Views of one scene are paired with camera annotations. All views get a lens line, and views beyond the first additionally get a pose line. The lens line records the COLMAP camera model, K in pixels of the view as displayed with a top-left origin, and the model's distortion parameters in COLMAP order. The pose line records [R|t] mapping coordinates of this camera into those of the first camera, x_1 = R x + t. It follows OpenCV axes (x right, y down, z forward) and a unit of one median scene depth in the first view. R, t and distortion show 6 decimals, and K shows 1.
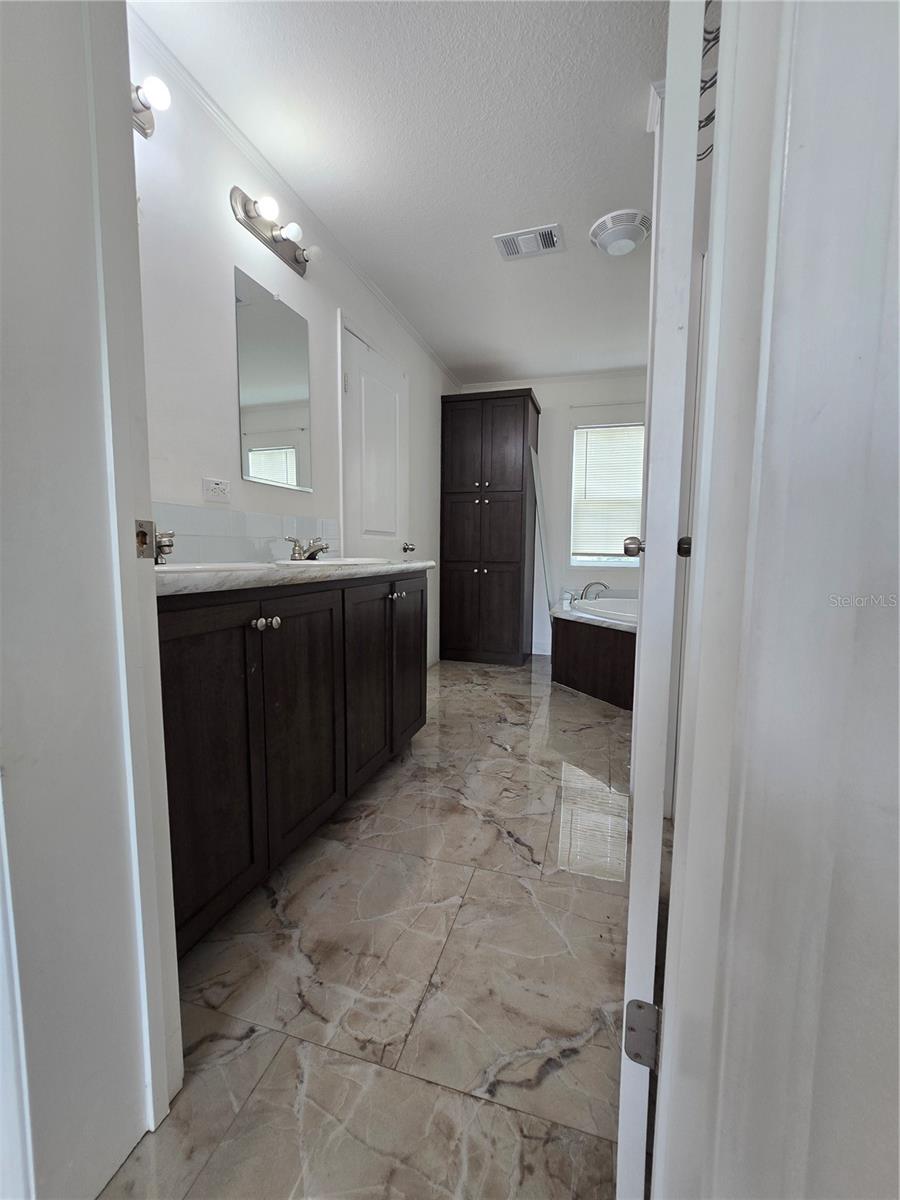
lens RADIAL K [[492.1, 0, 453.0], [0, 492.1, 602.4], [0, 0, 1]] dist [-0.004175, 0.001024]
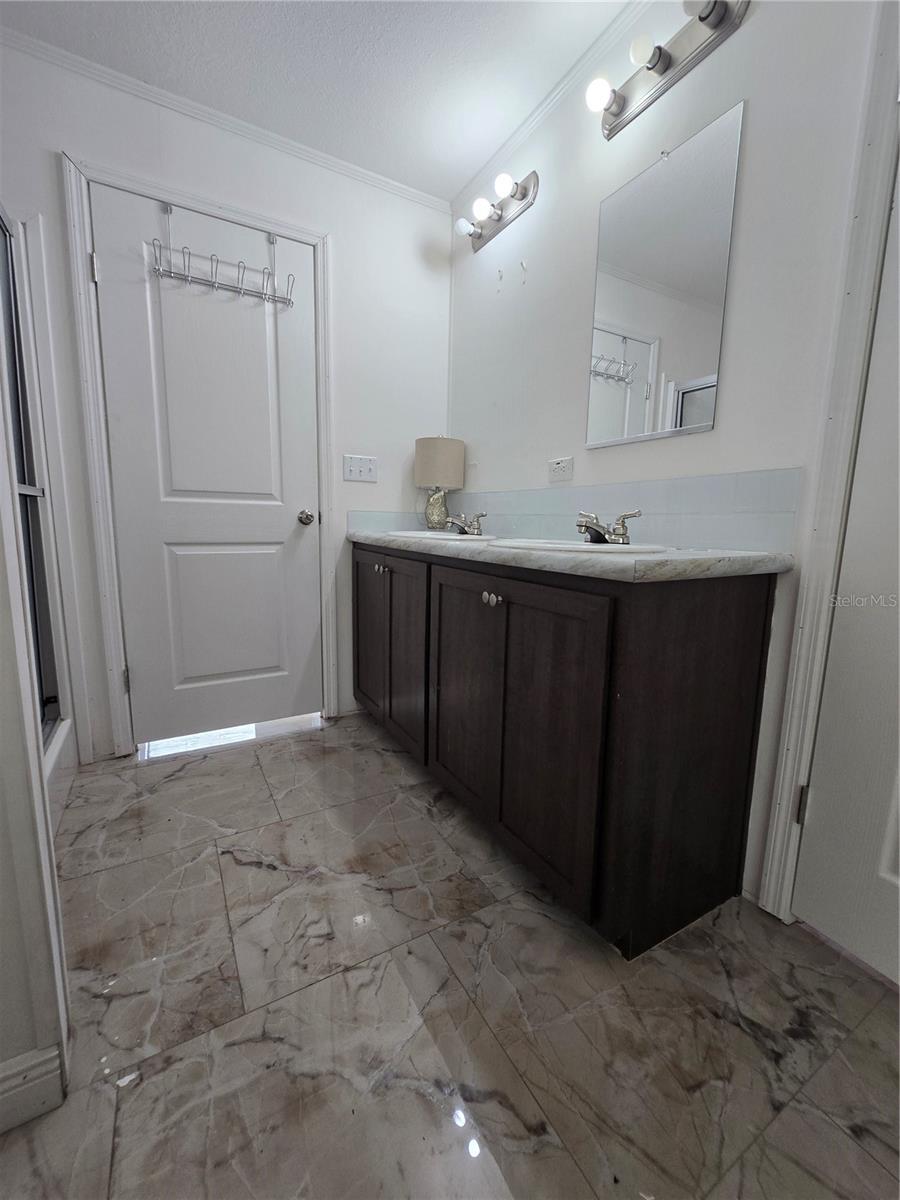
lens RADIAL K [[492.1, 0, 452.9], [0, 492.1, 593.7], [0, 0, 1]] dist [-0.004175, 0.001024]
pose [[-0.678326, 0.088240, -0.729443, 0.527969], [-0.104582, 0.971060, 0.214722, -0.204718], [0.727280, 0.221938, -0.649467, 1.852855]]
